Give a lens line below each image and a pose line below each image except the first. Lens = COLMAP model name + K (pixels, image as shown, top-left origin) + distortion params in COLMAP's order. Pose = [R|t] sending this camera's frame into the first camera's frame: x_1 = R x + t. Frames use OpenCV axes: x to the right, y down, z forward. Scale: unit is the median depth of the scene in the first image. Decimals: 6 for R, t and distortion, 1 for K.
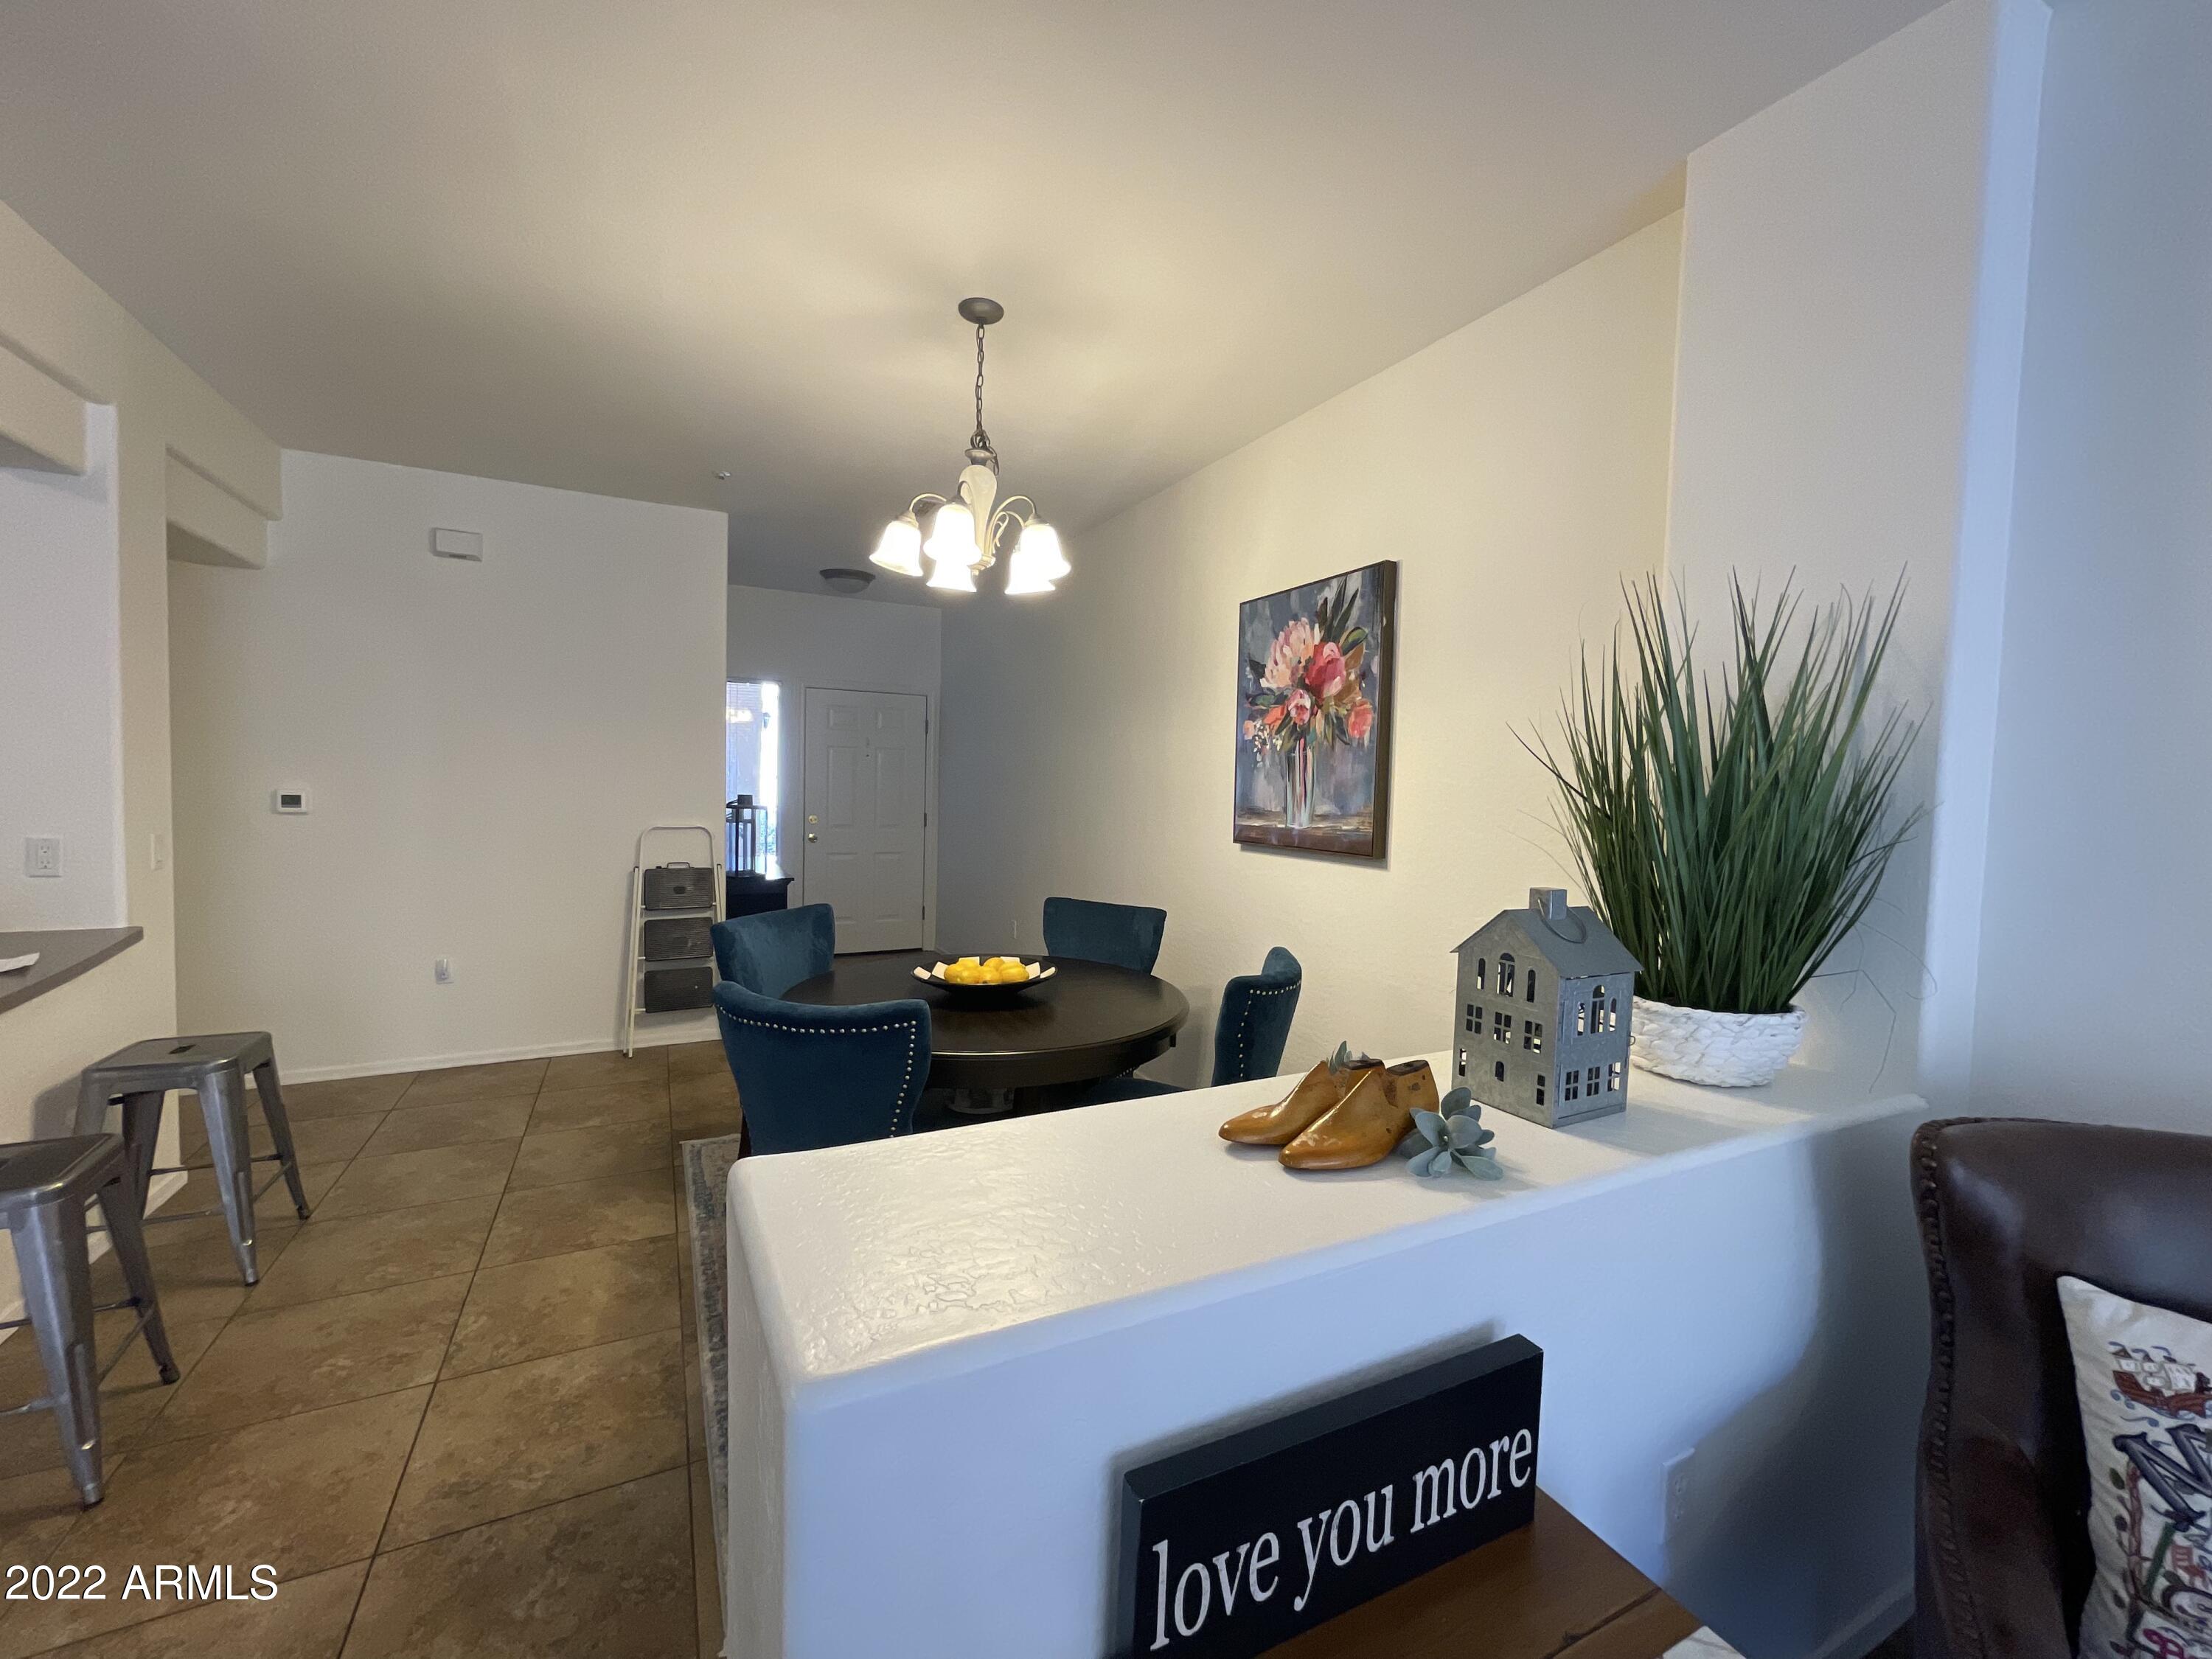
lens RADIAL K [[886.2, 0, 1094.6], [0, 886.2, 819.5], [0, 0, 1]] dist [0.002270, 0.000197]
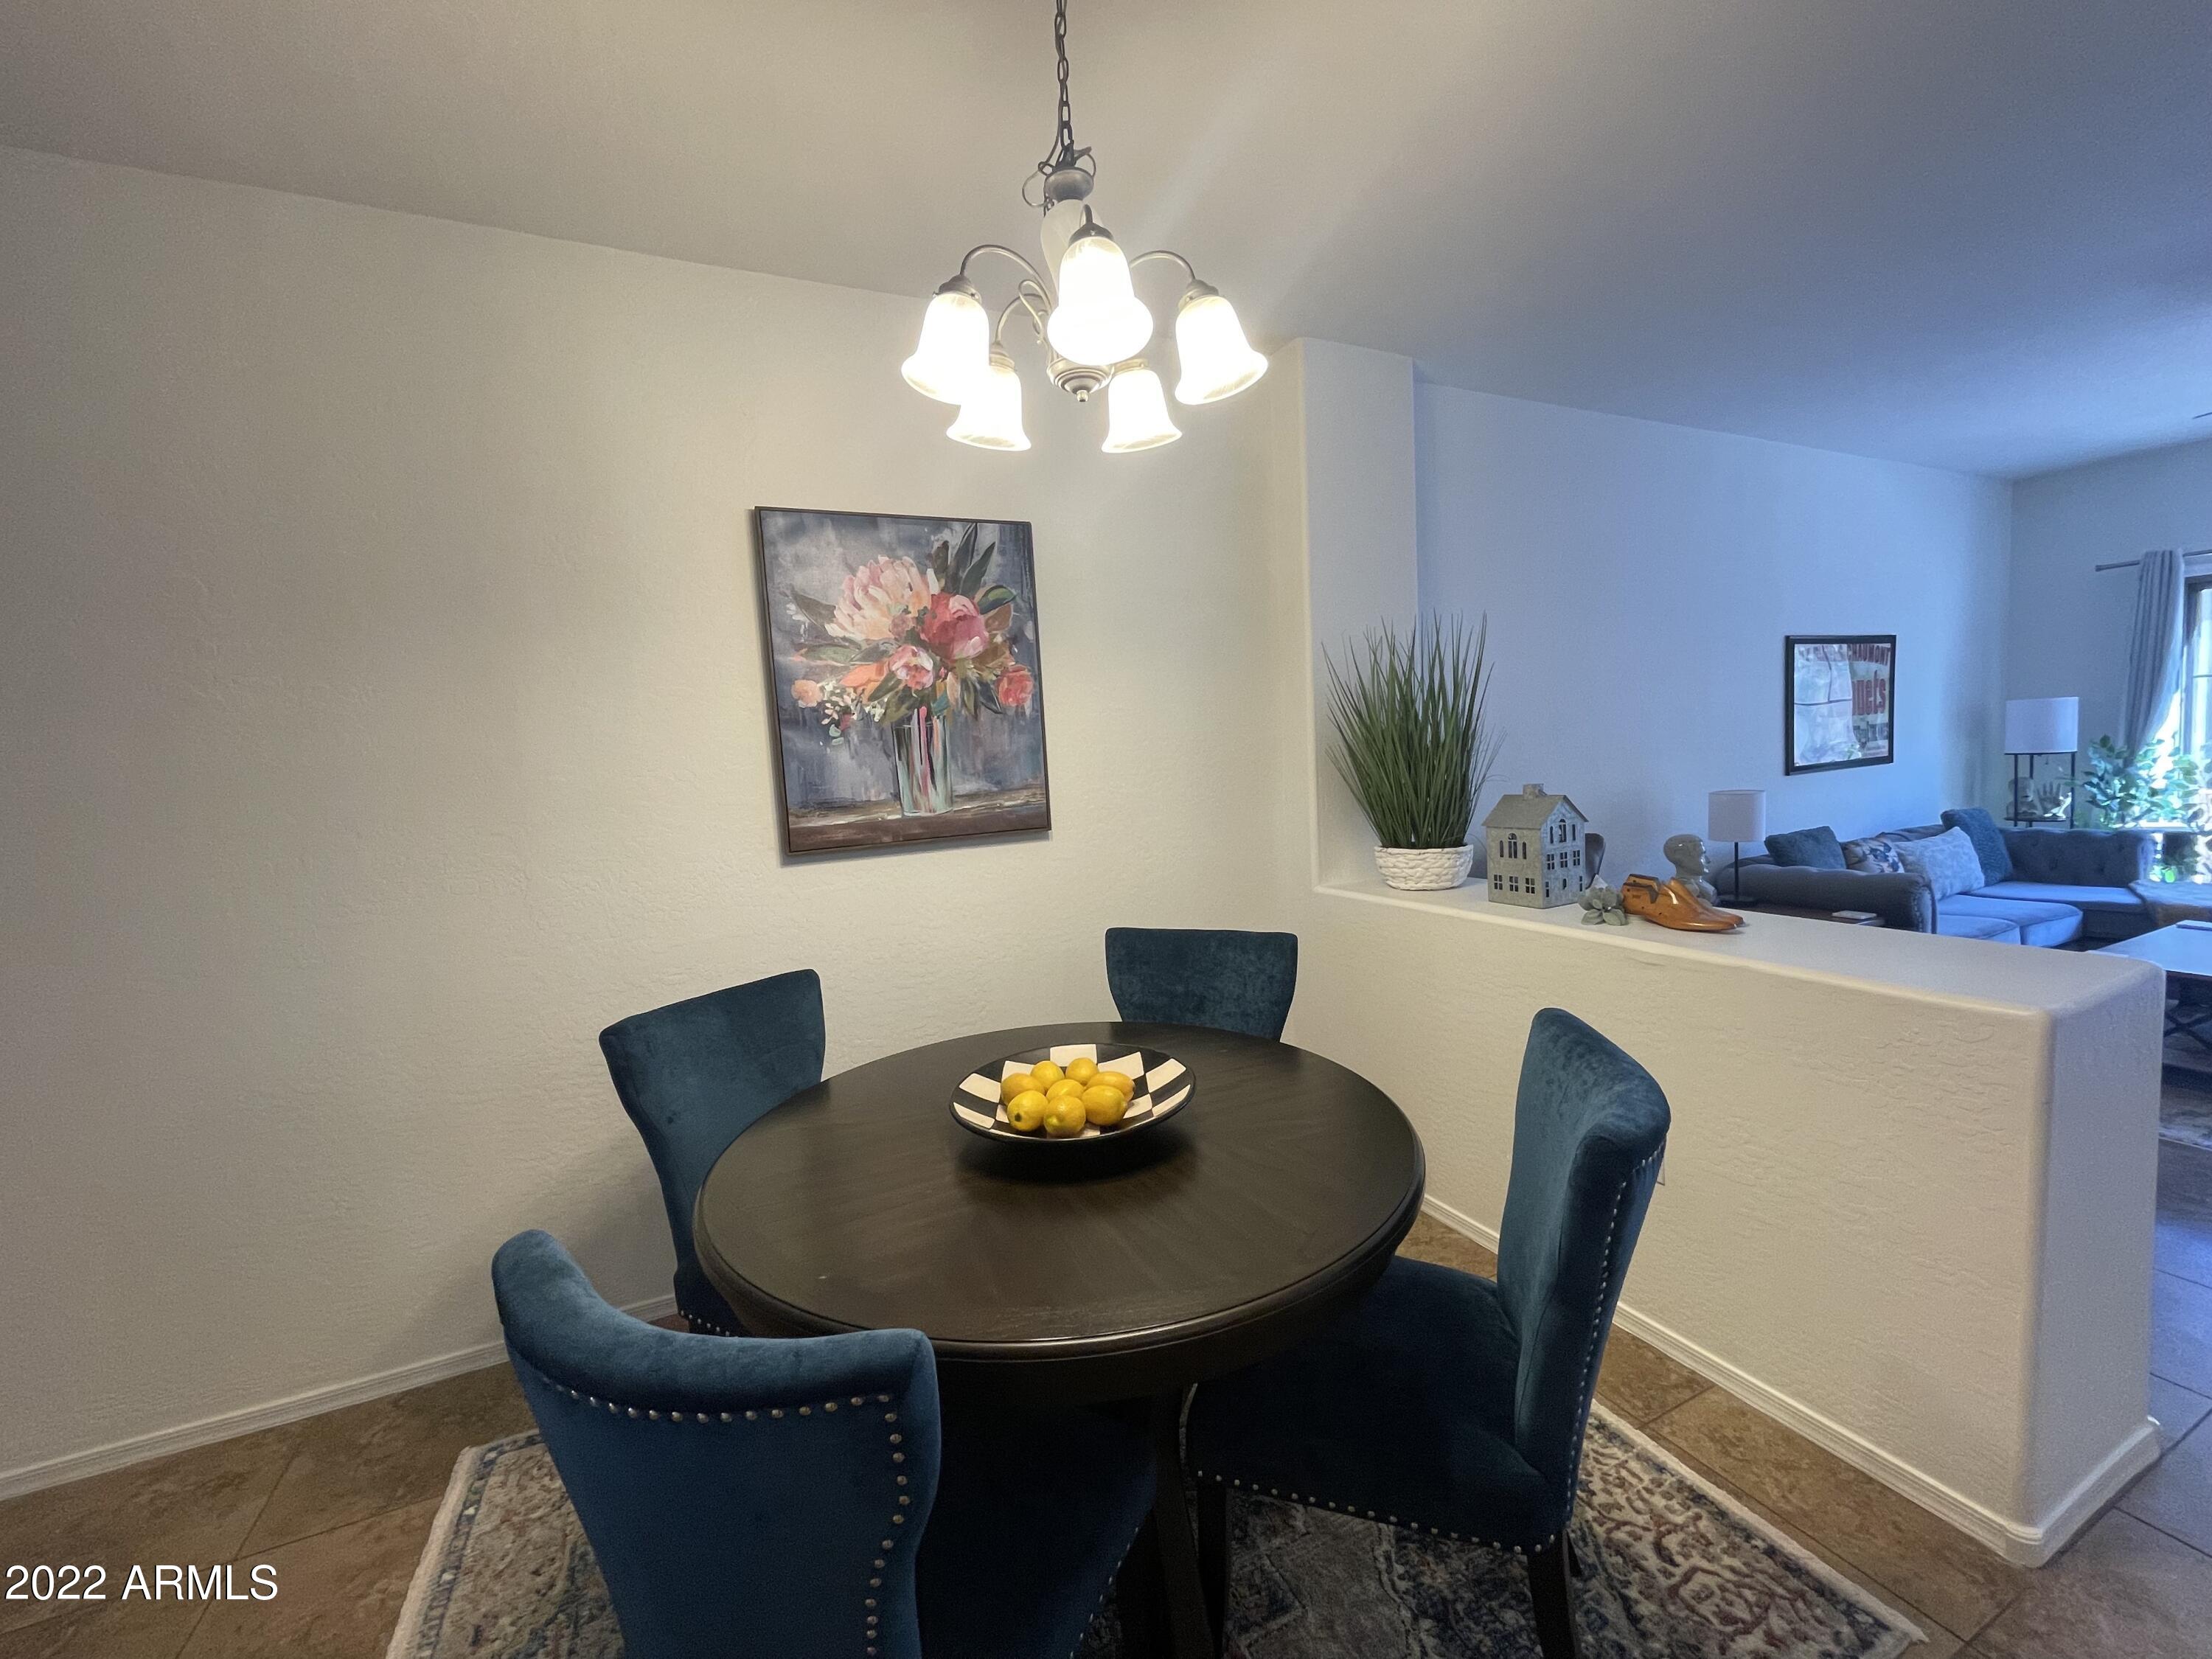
lens RADIAL K [[882.6, 0, 1114.5], [0, 882.6, 826.9], [0, 0, 1]] dist [0.002292, 0.000060]
pose [[0.023675, -0.101948, 0.994508, -0.604882], [0.099199, 0.990117, 0.099136, -0.045213], [-0.994786, 0.096307, 0.033554, 0.829423]]
